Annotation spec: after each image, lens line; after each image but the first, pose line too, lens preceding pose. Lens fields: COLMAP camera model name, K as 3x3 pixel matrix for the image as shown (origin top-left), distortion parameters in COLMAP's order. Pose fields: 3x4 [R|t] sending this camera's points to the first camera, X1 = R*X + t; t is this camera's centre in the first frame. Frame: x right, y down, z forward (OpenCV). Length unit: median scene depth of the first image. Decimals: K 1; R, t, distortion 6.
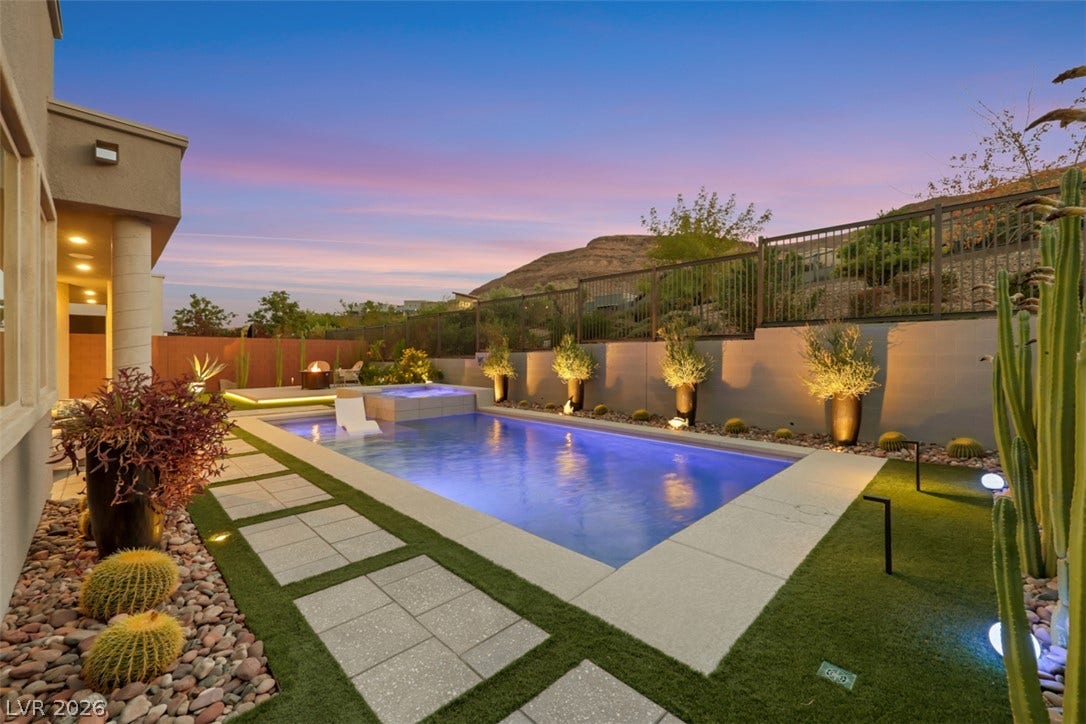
lens RADIAL K [[437.0, 0, 545.0], [0, 437.0, 357.2], [0, 0, 1]] dist [-0.000502, -0.000388]
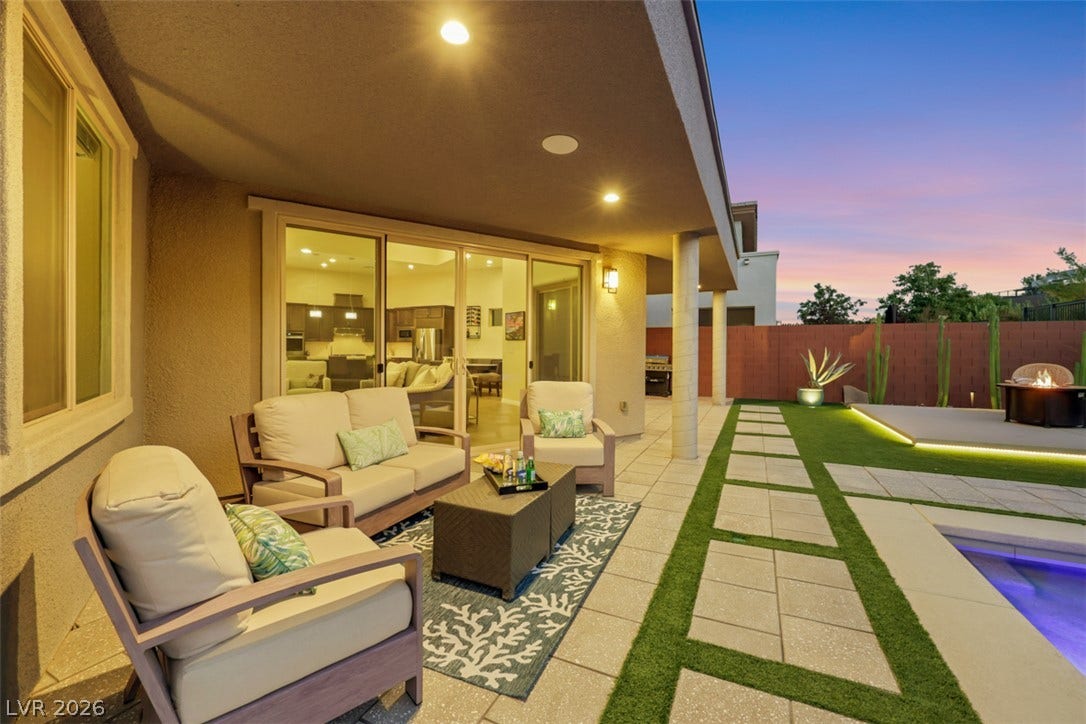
lens RADIAL K [[437.0, 0, 543.1], [0, 437.0, 350.5], [0, 0, 1]] dist [-0.000502, -0.000388]
pose [[0.319485, 0.005439, -0.947576, -0.115914], [-0.008714, 0.999958, 0.002802, -0.000977], [0.947551, 0.007362, 0.319519, 0.157510]]
